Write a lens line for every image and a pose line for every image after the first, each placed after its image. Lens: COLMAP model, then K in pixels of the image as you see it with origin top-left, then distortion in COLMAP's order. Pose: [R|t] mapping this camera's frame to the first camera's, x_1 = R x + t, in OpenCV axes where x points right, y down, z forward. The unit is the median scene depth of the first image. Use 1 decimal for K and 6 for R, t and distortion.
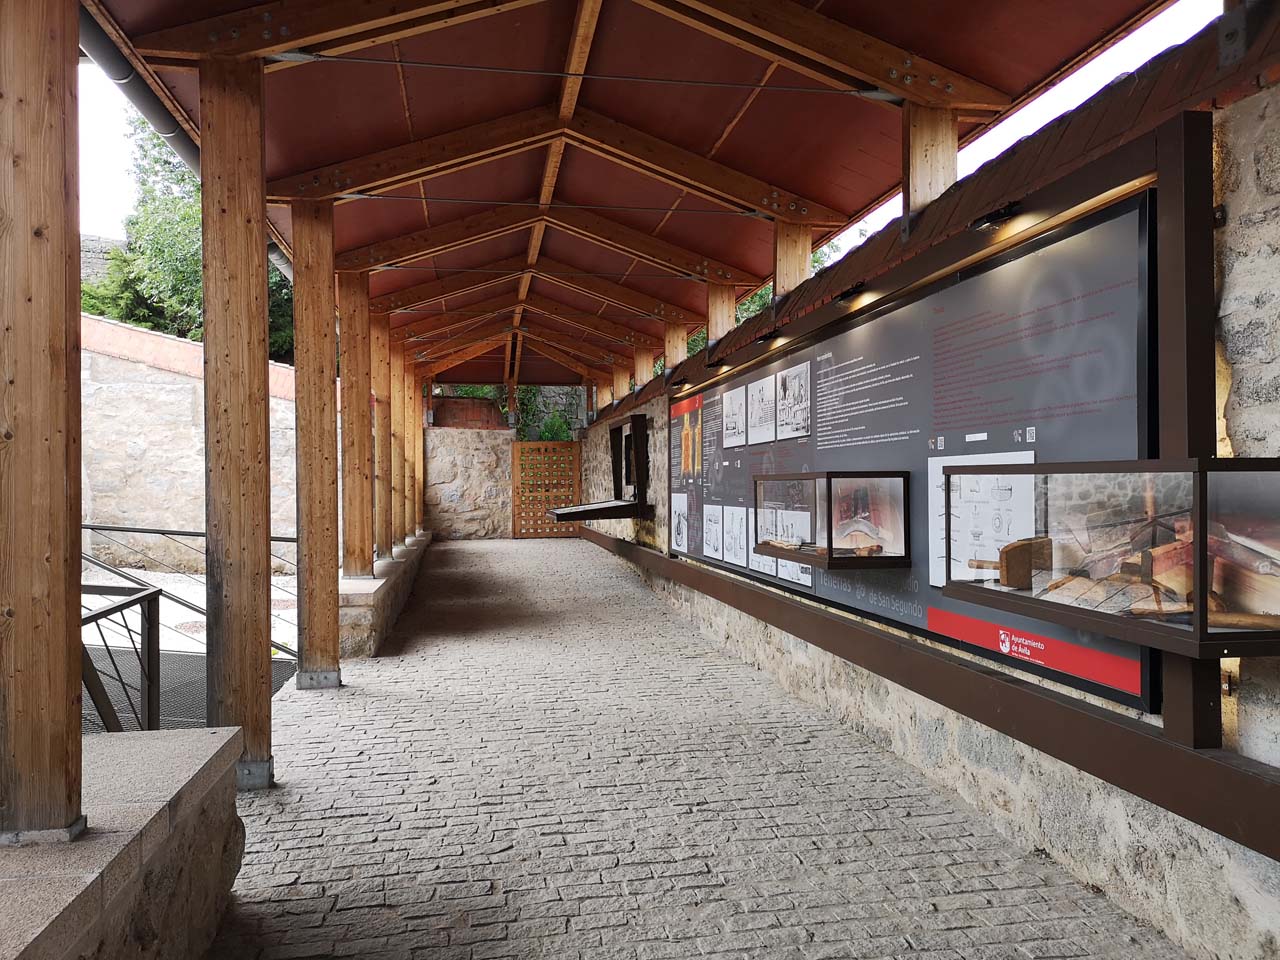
lens RADIAL K [[1012.5, 0, 634.6], [0, 1012.5, 481.9], [0, 0, 1]] dist [-0.074608, 0.000001]
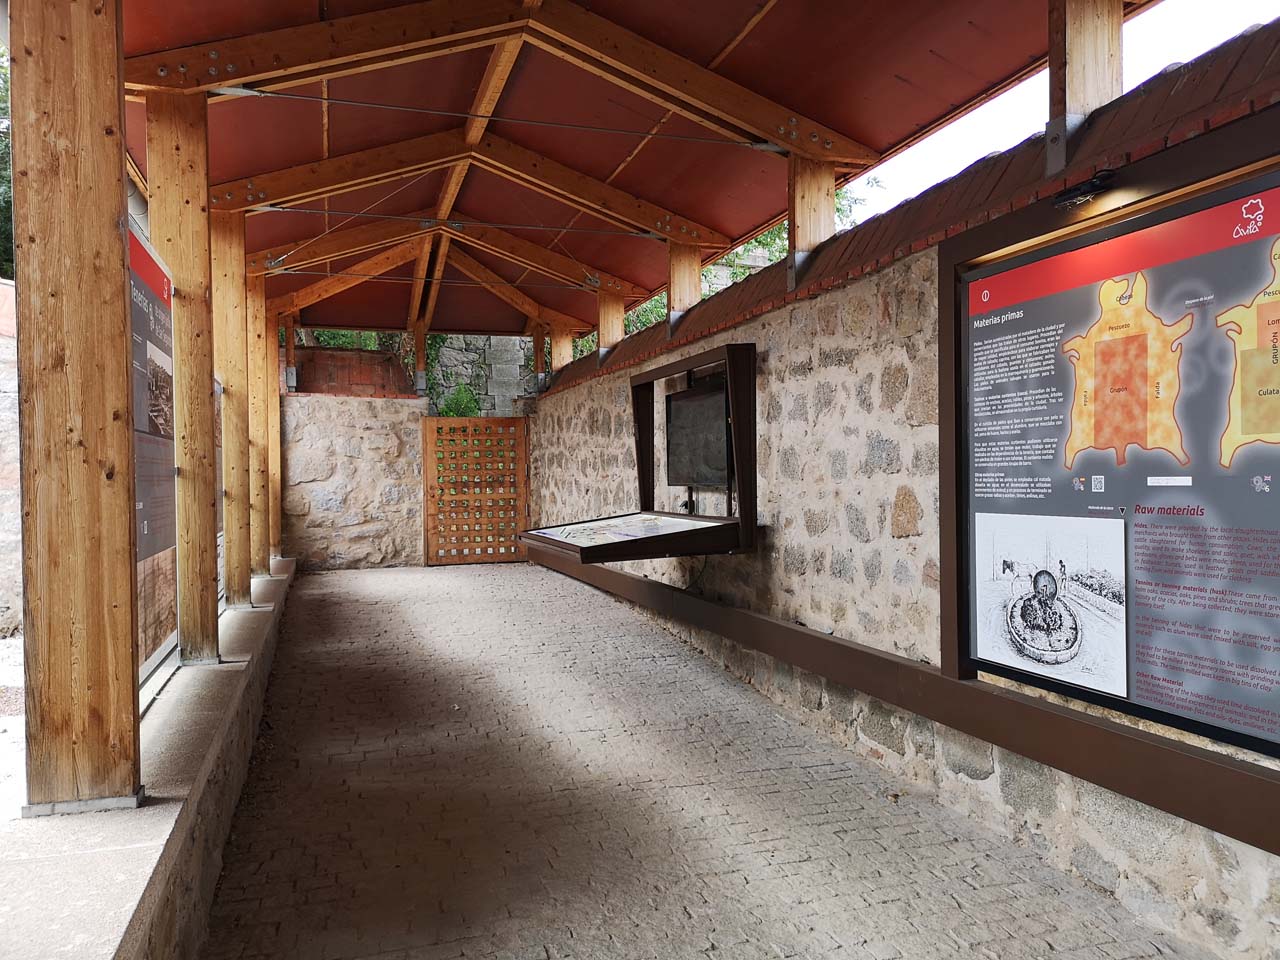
lens RADIAL K [[1024.5, 0, 650.7], [0, 1024.5, 482.6], [0, 0, 1]] dist [-0.005335, -0.021670]
pose [[0.989219, -0.005755, 0.146330, -0.074007], [0.004751, 0.999963, 0.007213, -0.001587], [-0.146366, -0.006440, 0.989210, 0.331169]]
